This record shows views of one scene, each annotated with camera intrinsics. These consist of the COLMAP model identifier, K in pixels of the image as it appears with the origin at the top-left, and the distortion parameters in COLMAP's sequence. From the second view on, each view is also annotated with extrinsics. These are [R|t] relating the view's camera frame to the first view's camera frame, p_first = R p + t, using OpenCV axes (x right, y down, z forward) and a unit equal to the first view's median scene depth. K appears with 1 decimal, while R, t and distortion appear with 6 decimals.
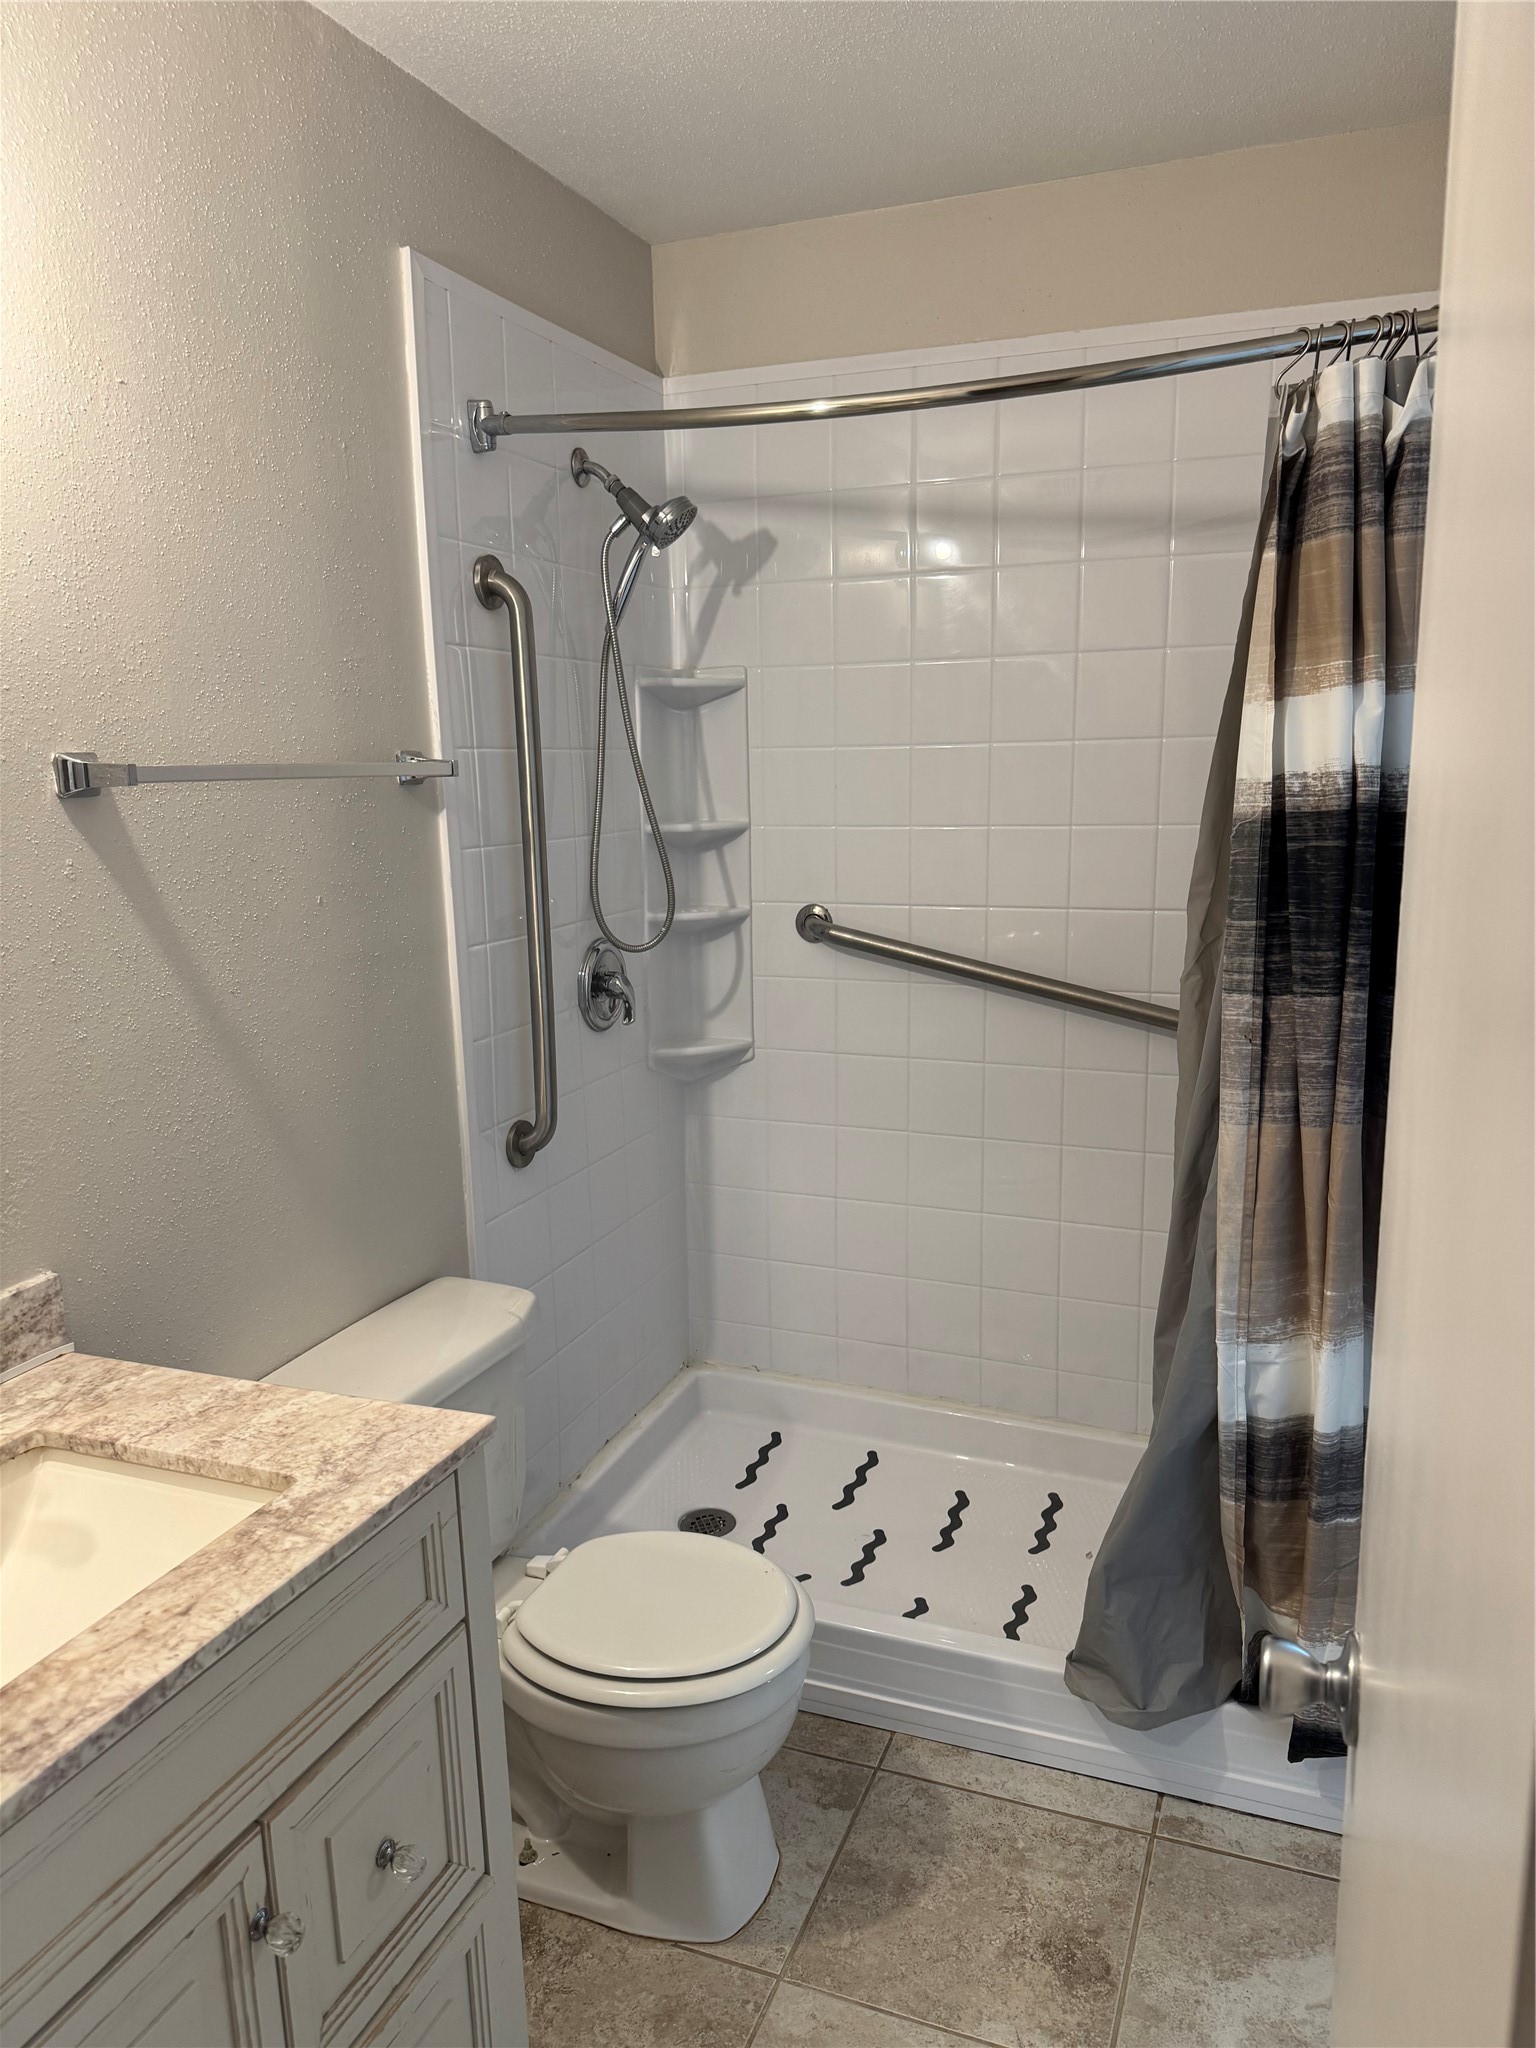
lens RADIAL K [[1409.1, 0, 760.7], [0, 1409.1, 1026.9], [0, 0, 1]] dist [0.016386, -0.036218]
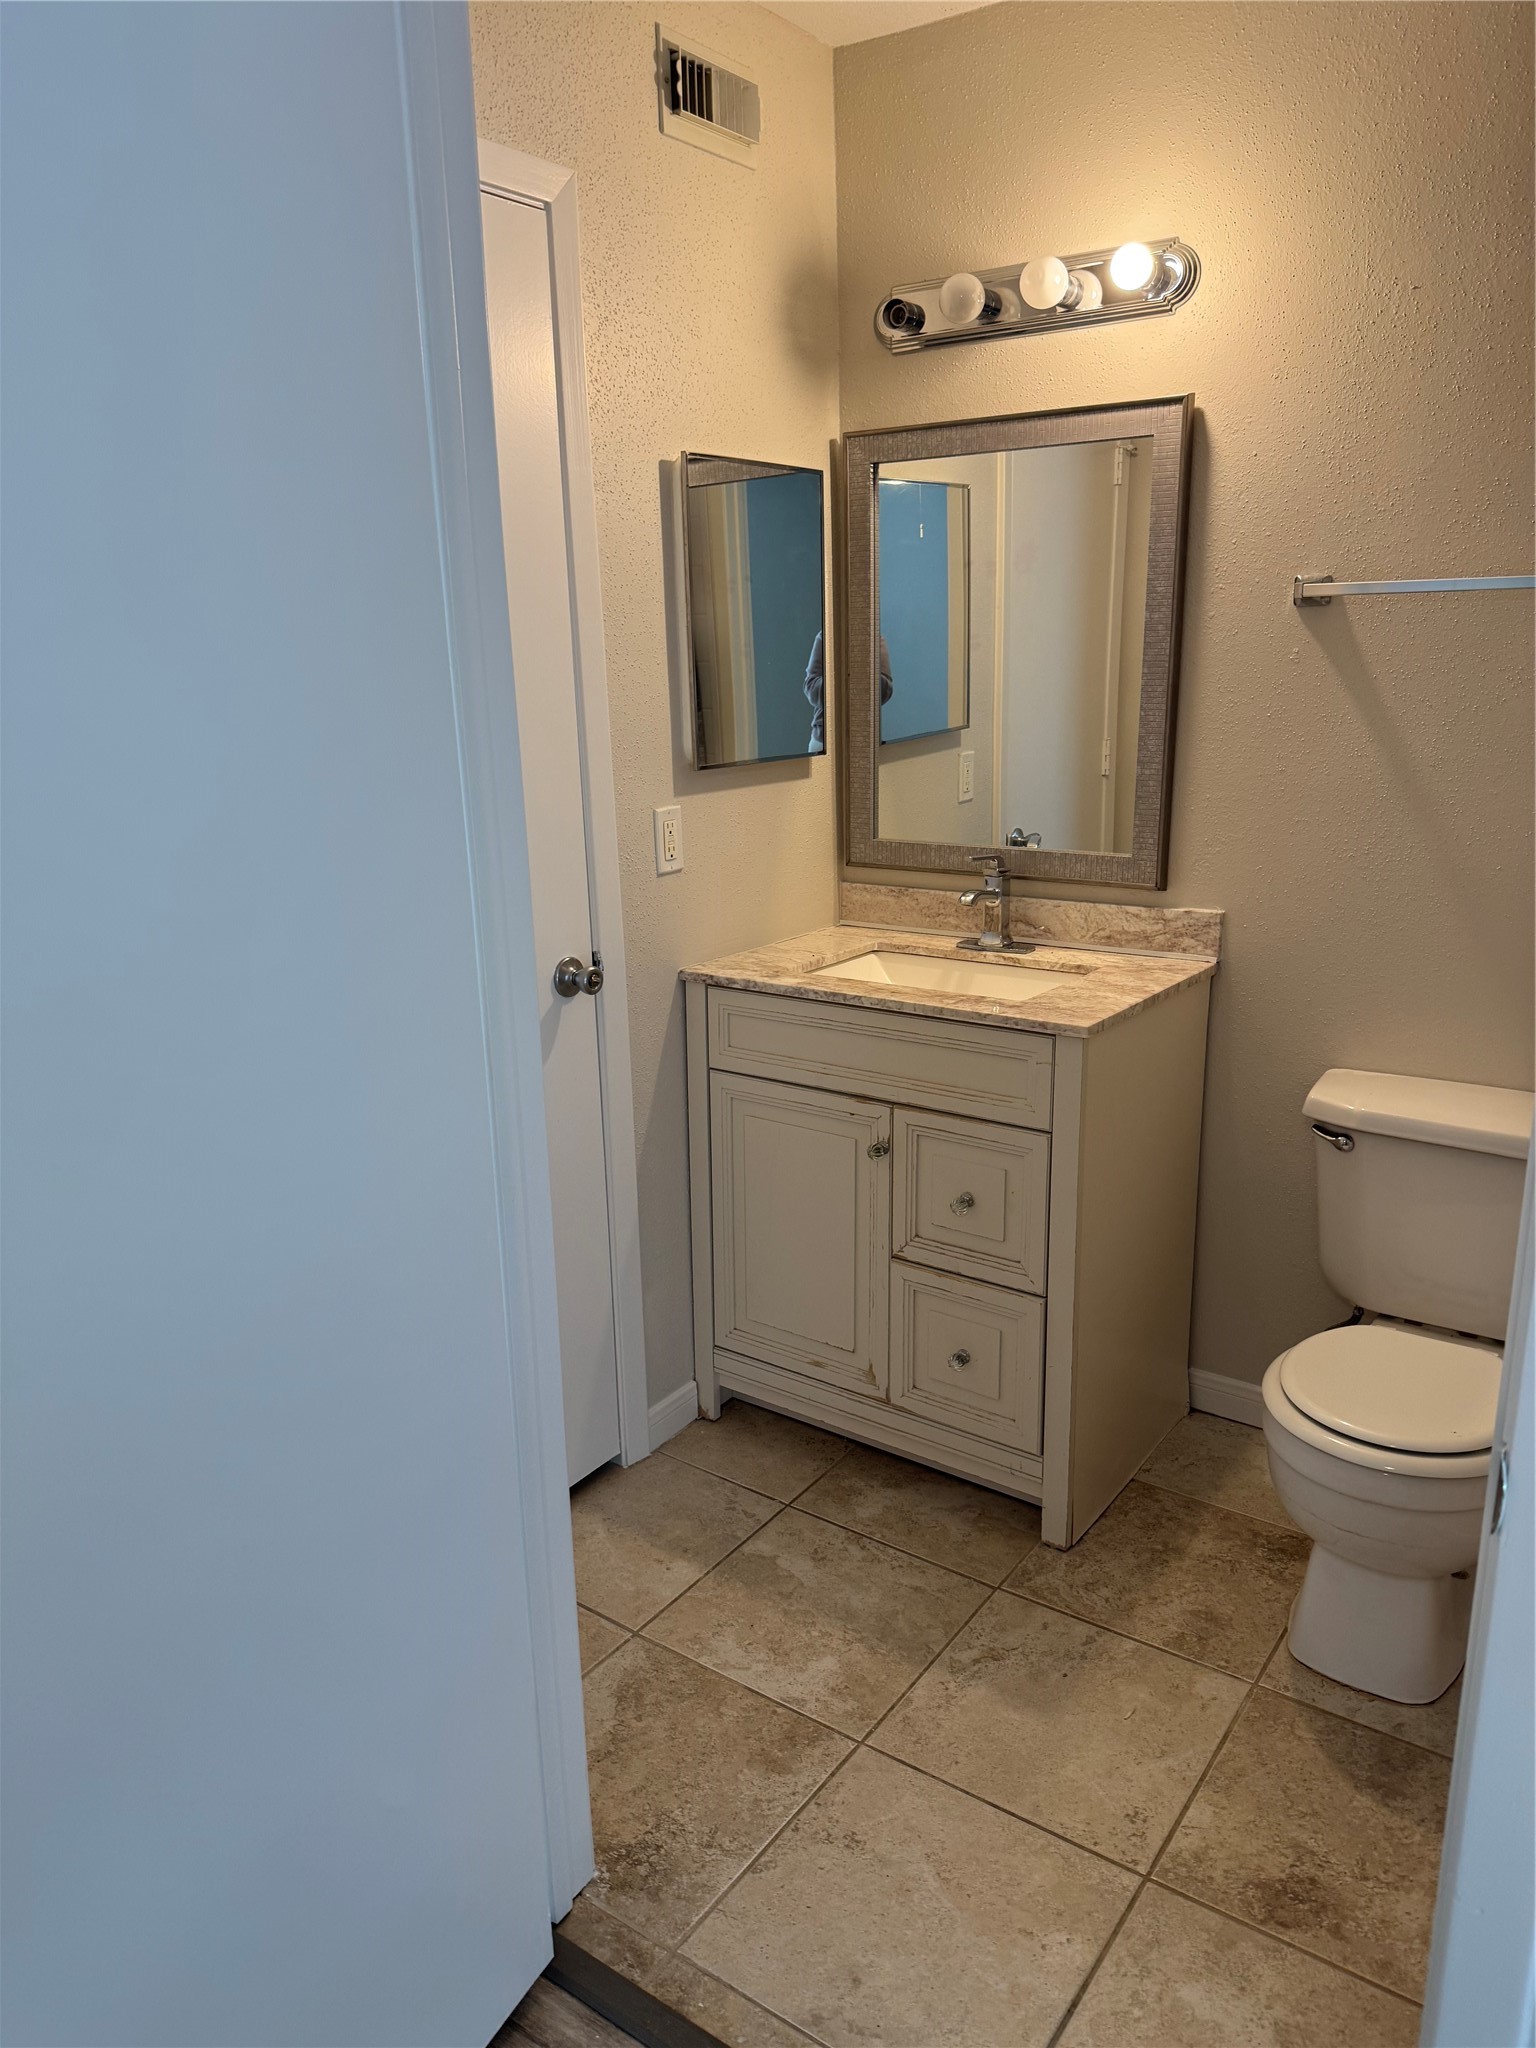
lens RADIAL K [[1409.1, 0, 760.7], [0, 1409.1, 1026.9], [0, 0, 1]] dist [0.016386, -0.036218]
pose [[-0.224064, 0.287900, -0.931079, 1.055107], [-0.146681, 0.934525, 0.324264, -0.134863], [0.963473, 0.209227, -0.167164, 0.729942]]
